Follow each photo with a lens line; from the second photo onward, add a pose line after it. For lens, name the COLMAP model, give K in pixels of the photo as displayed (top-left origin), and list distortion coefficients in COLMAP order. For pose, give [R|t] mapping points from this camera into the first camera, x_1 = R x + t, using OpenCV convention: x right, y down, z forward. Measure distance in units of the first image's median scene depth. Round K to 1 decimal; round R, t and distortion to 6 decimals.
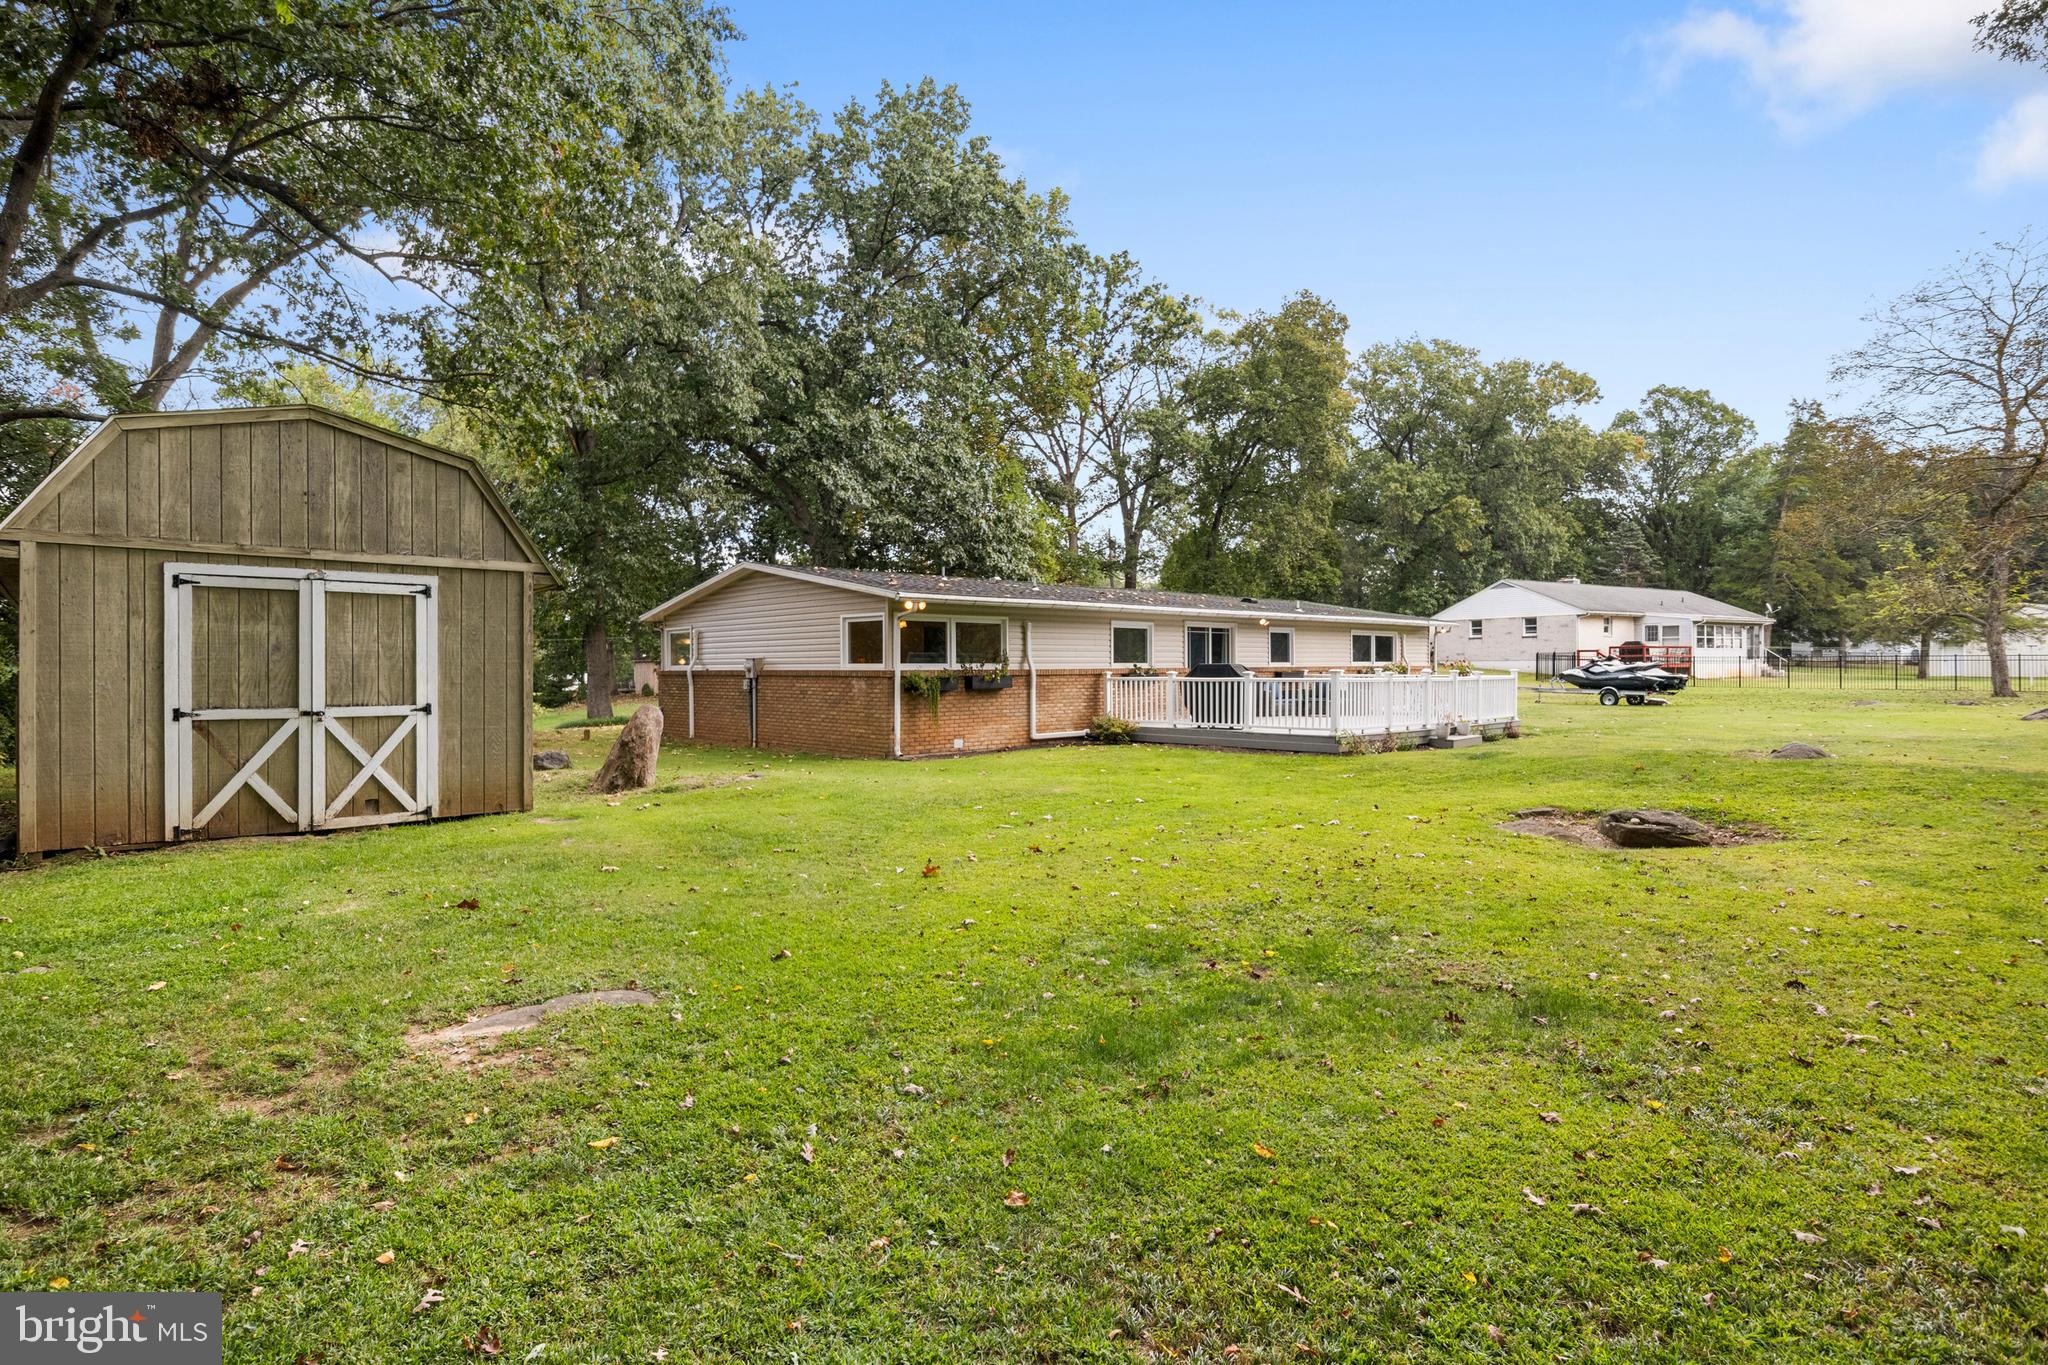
lens RADIAL K [[1017.0, 0, 1031.6], [0, 1017.0, 668.7], [0, 0, 1]] dist [-0.001300, -0.000290]
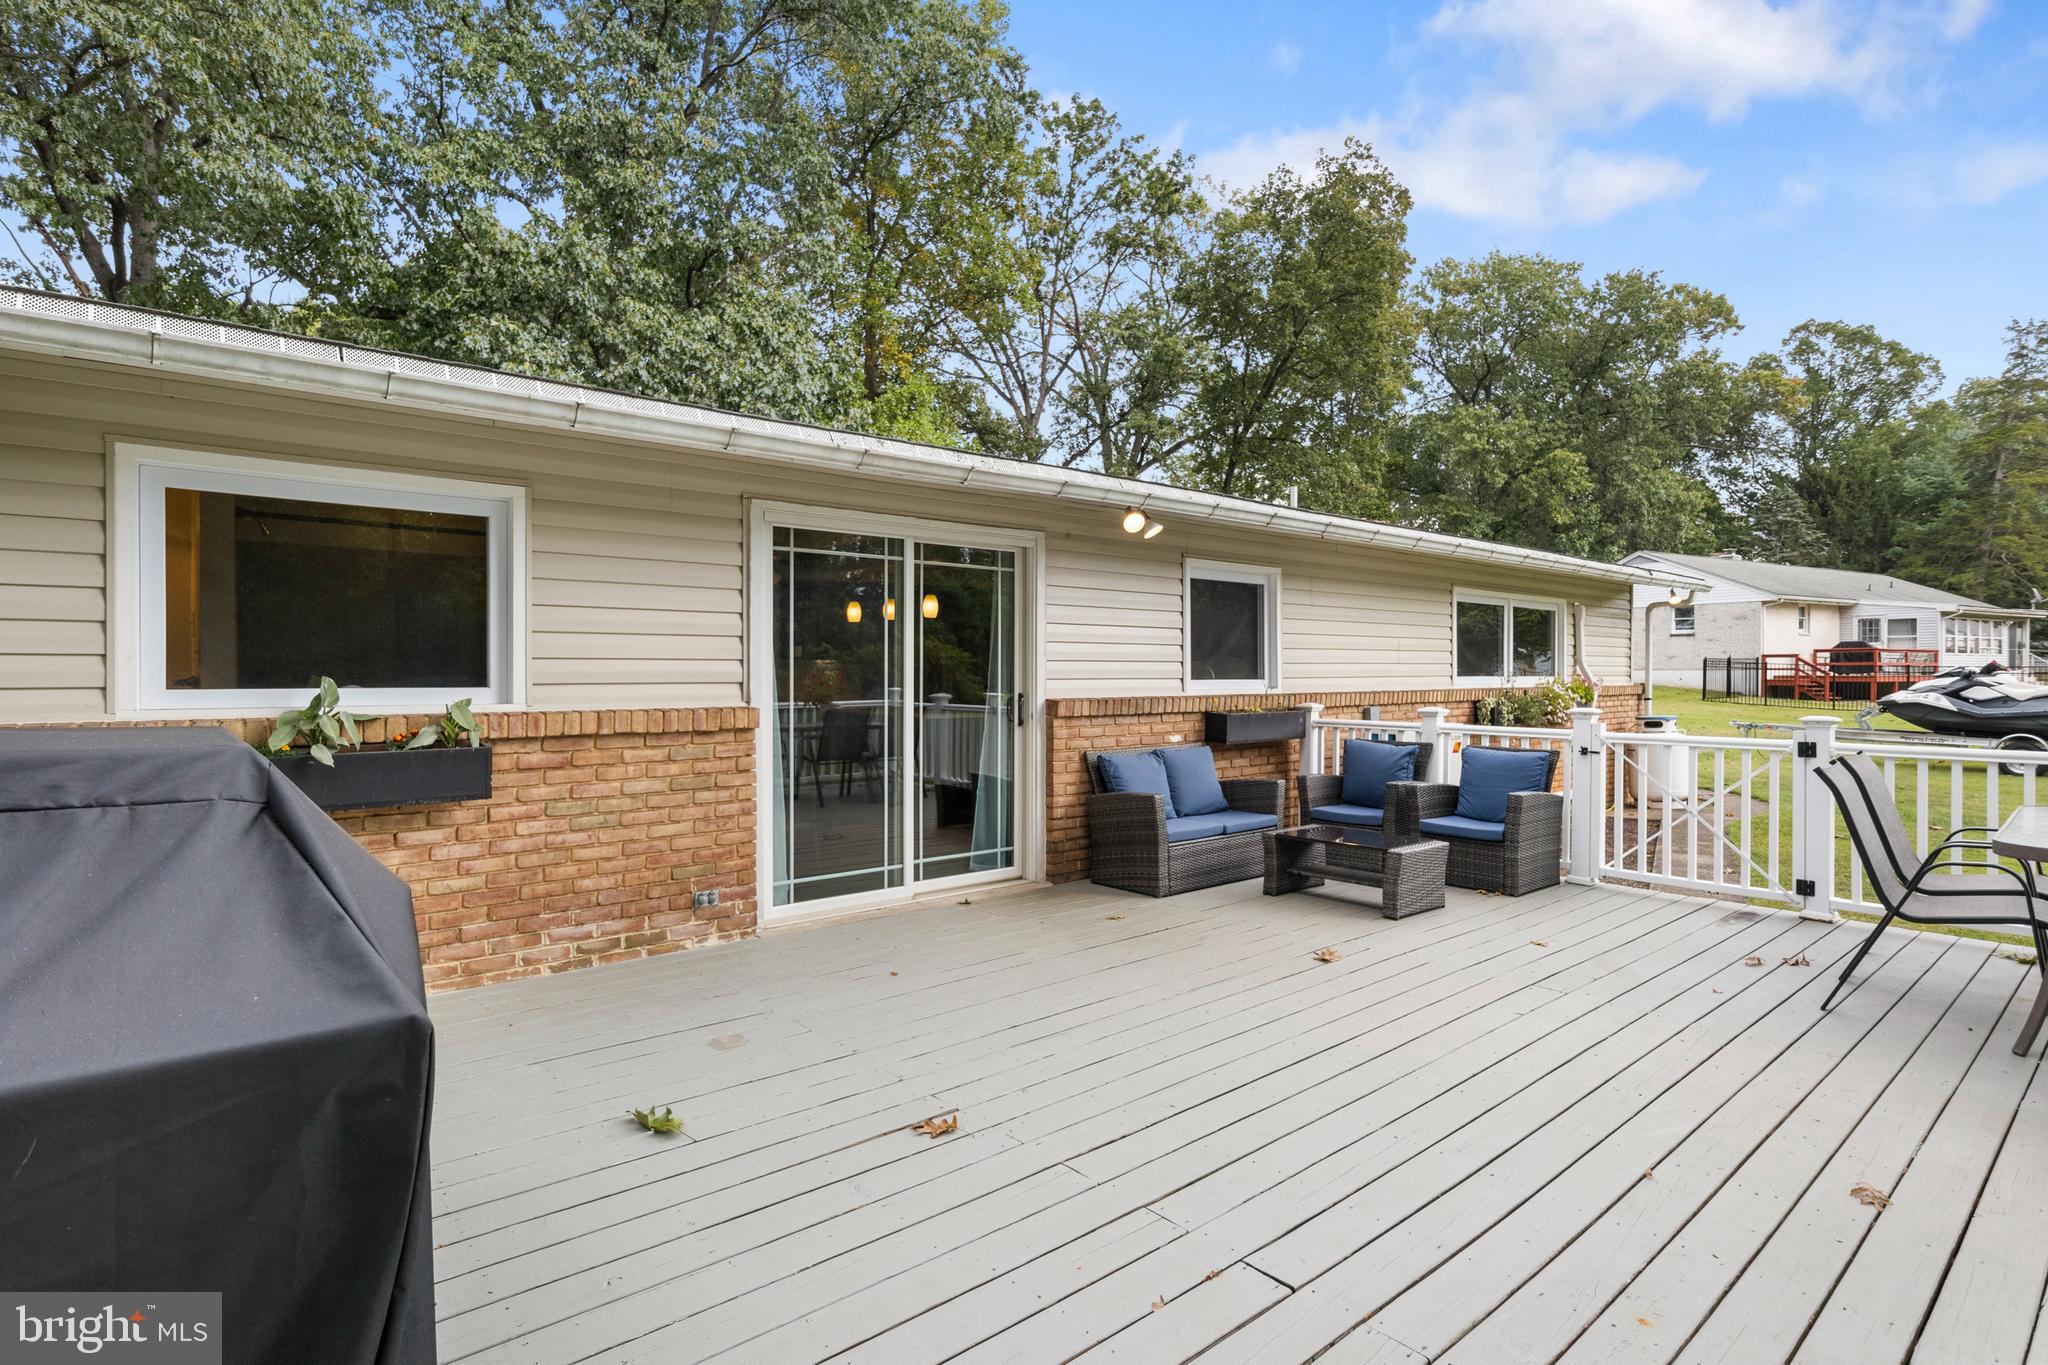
lens RADIAL K [[1017.0, 0, 1031.6], [0, 1017.0, 668.7], [0, 0, 1]] dist [-0.001300, -0.000290]
pose [[0.998977, 0.005752, -0.044863, 0.072767], [-0.005940, 0.999974, -0.004079, -0.002868], [0.044838, 0.004342, 0.998985, 0.254286]]
